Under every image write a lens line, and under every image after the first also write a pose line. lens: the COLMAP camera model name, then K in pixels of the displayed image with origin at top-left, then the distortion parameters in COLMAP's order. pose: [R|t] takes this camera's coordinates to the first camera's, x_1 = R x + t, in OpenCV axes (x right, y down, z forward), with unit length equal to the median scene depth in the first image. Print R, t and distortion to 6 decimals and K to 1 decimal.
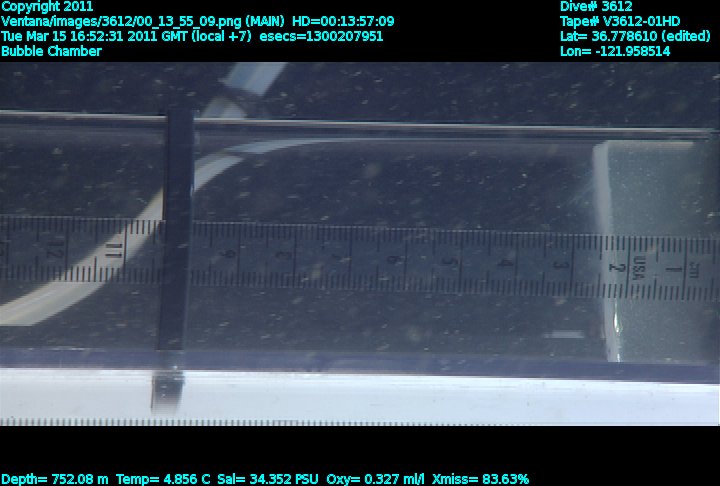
lens RADIAL K [[4751.5, 0, 391.5], [0, 4751.5, 241.6], [0, 0, 1]] dist [3.945458, 9.313701]
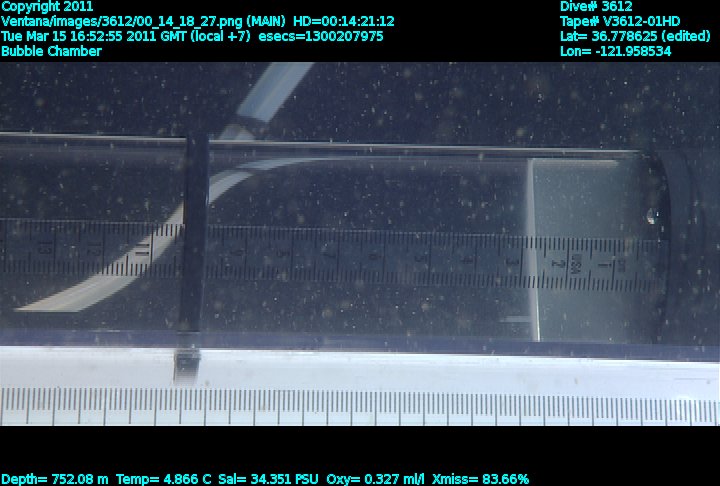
lens RADIAL K [[5317.5, 0, 363.5], [0, 5317.5, 278.7], [0, 0, 1]] dist [5.494066, 44.351983]
pose [[0.999970, -0.001705, -0.007611, 0.002750], [0.001757, 0.999975, 0.006886, -0.000077], [0.007599, -0.006900, 0.999947, -0.119823]]
